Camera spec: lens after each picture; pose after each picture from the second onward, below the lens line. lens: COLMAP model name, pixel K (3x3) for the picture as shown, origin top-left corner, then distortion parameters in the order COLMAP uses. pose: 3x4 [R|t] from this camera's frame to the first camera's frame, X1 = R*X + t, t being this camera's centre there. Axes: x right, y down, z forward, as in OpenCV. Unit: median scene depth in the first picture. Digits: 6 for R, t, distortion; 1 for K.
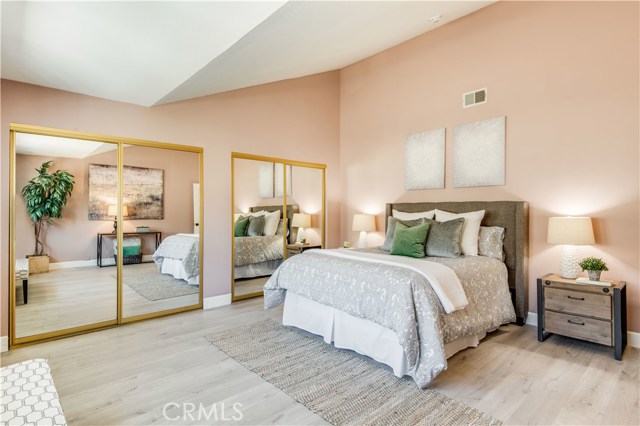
lens RADIAL K [[320.4, 0, 320.0], [0, 320.4, 213.0], [0, 0, 1]] dist [-0.002063, -0.001477]
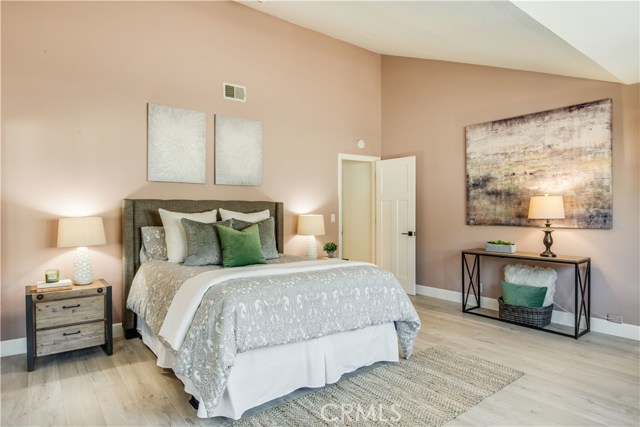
lens RADIAL K [[366.0, 0, 320.0], [0, 366.0, 213.5], [0, 0, 1]] dist [-0.000417, -0.000366]
pose [[0.091088, -0.005618, 0.995827, -0.683580], [0.005063, 0.999974, 0.005178, -0.003367], [-0.995830, 0.004570, 0.091114, 0.764602]]
